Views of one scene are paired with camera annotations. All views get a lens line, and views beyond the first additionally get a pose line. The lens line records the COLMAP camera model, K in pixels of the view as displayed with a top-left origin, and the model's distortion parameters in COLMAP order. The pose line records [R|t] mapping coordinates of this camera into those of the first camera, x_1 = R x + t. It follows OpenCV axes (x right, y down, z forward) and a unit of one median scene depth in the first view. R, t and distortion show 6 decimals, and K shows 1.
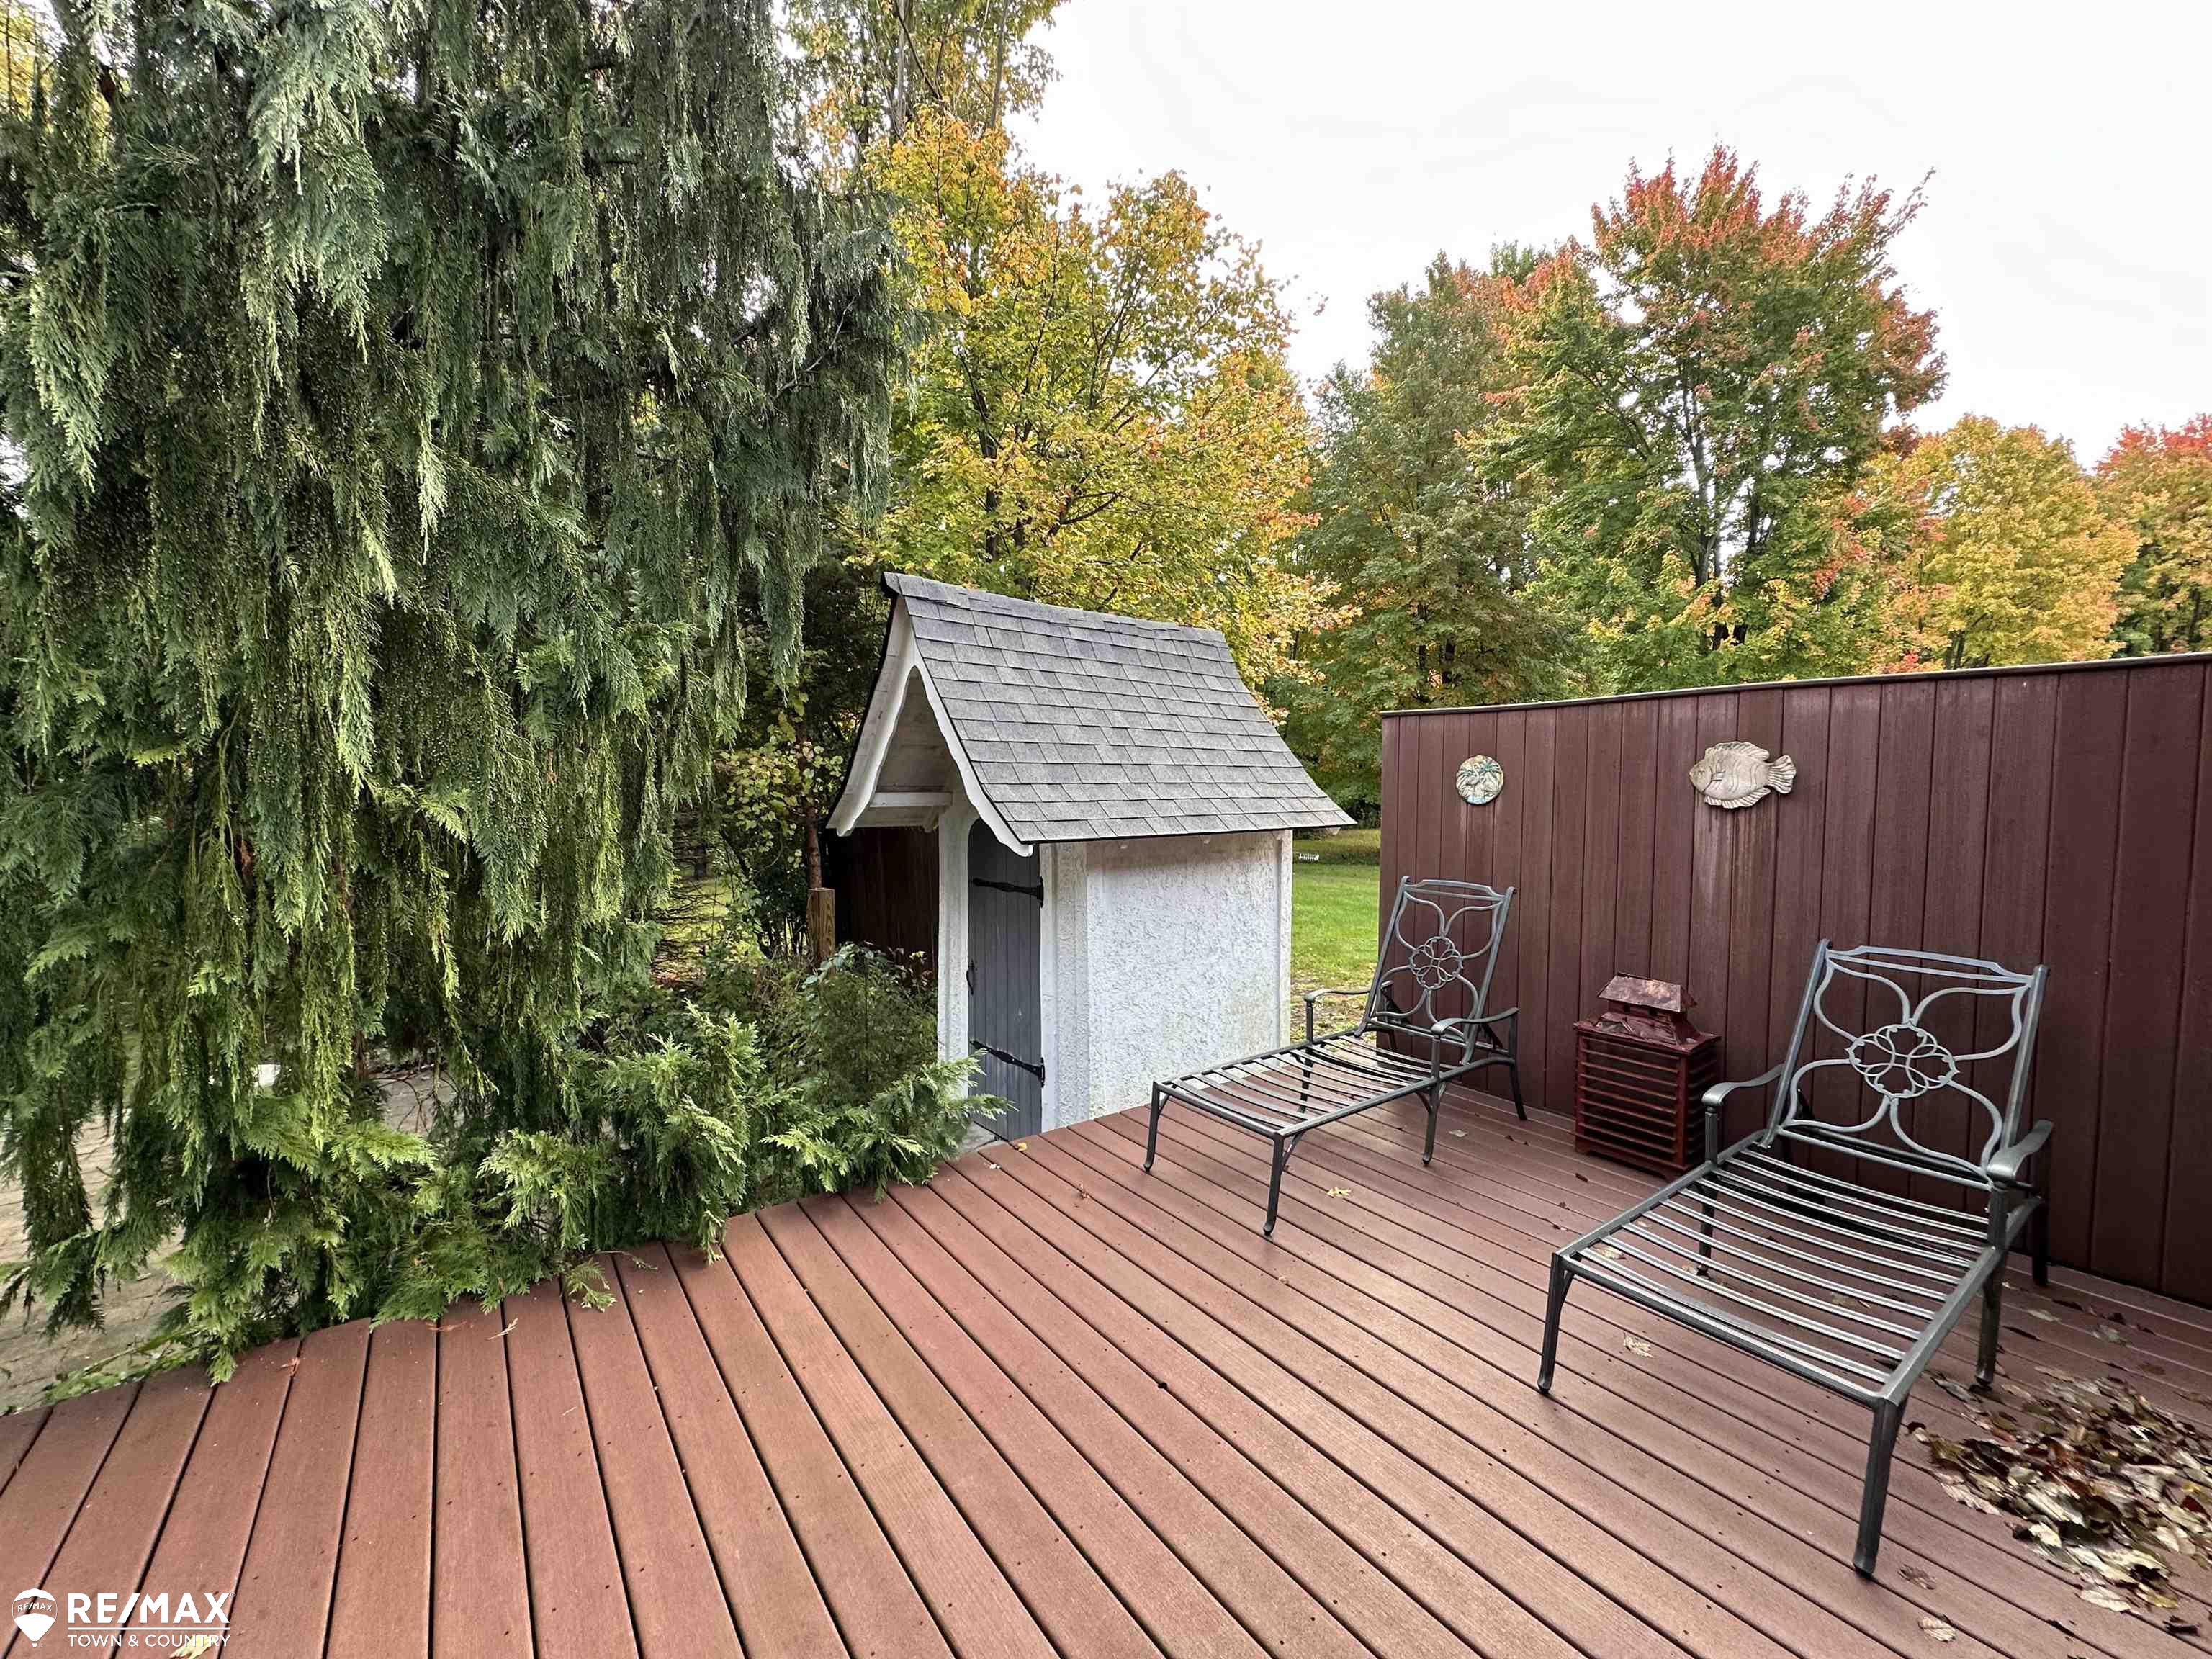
lens RADIAL K [[881.8, 0, 1104.9], [0, 881.8, 832.7], [0, 0, 1]] dist [0.000458, 0.000089]
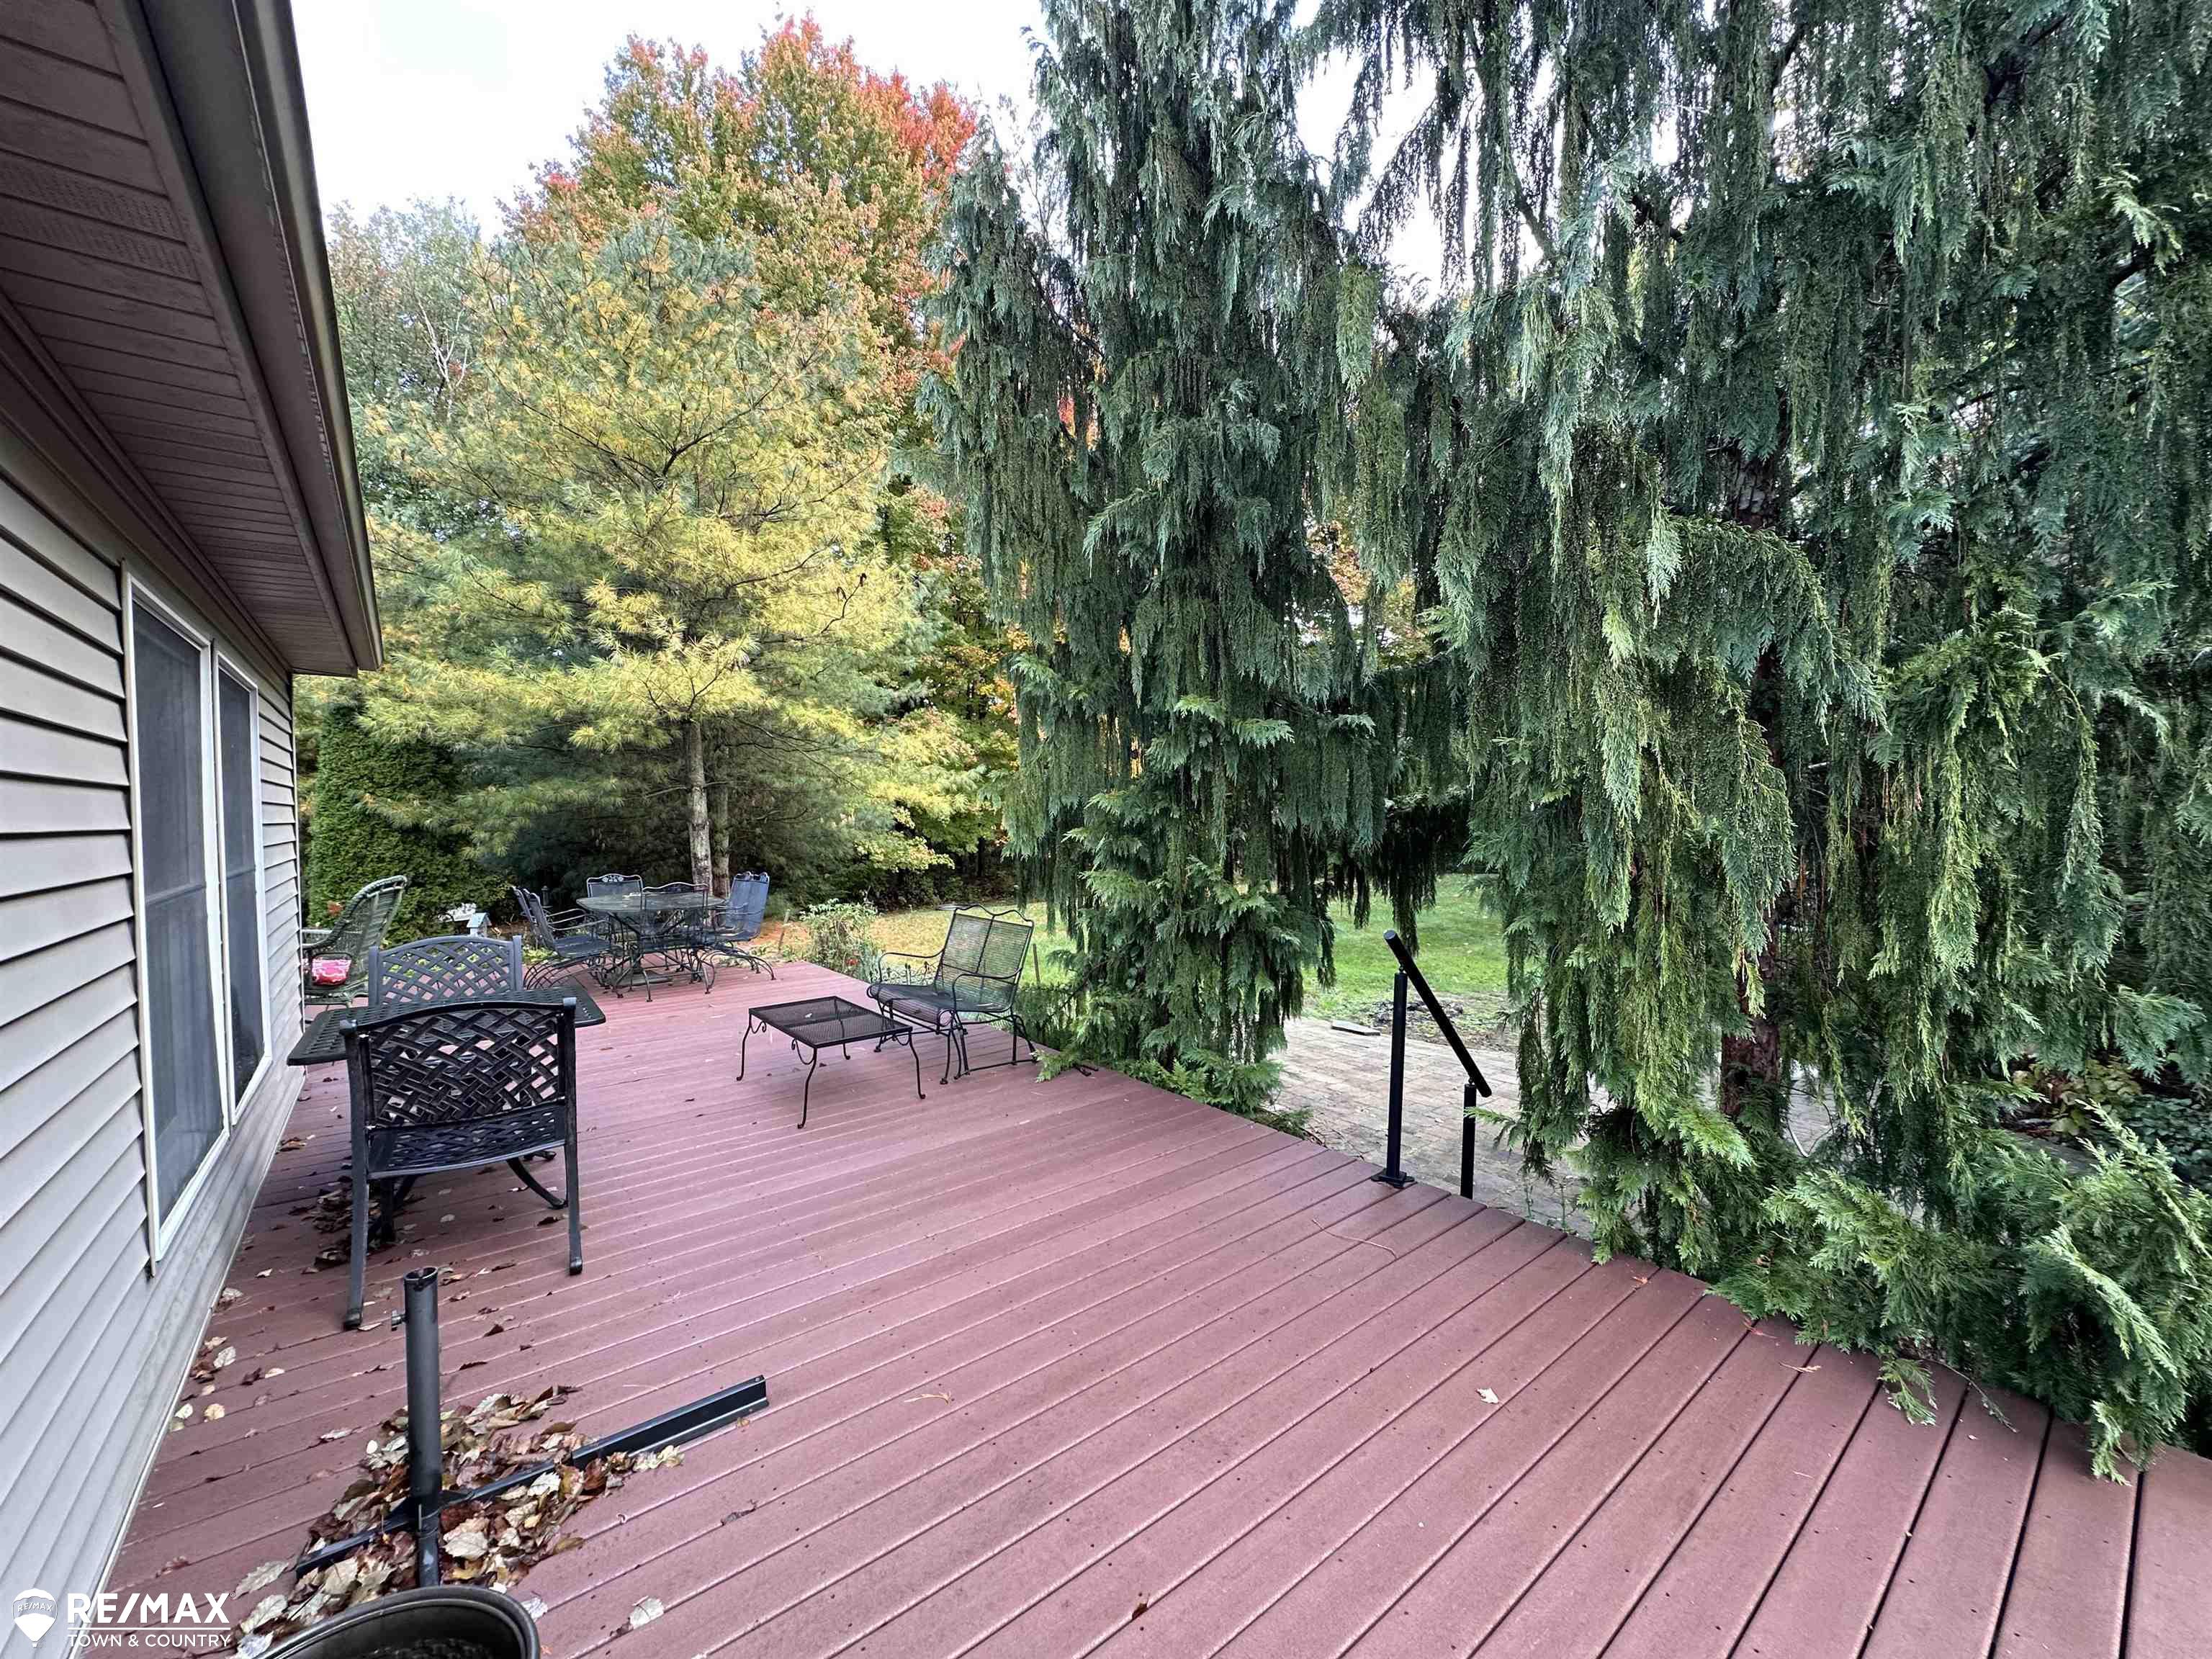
lens RADIAL K [[881.8, 0, 1107.2], [0, 881.8, 828.2], [0, 0, 1]] dist [0.000458, 0.000089]
pose [[0.035727, 0.009335, -0.999318, 0.278260], [-0.038632, 0.999222, 0.007953, -0.014804], [0.998615, 0.038321, 0.036059, 0.174710]]
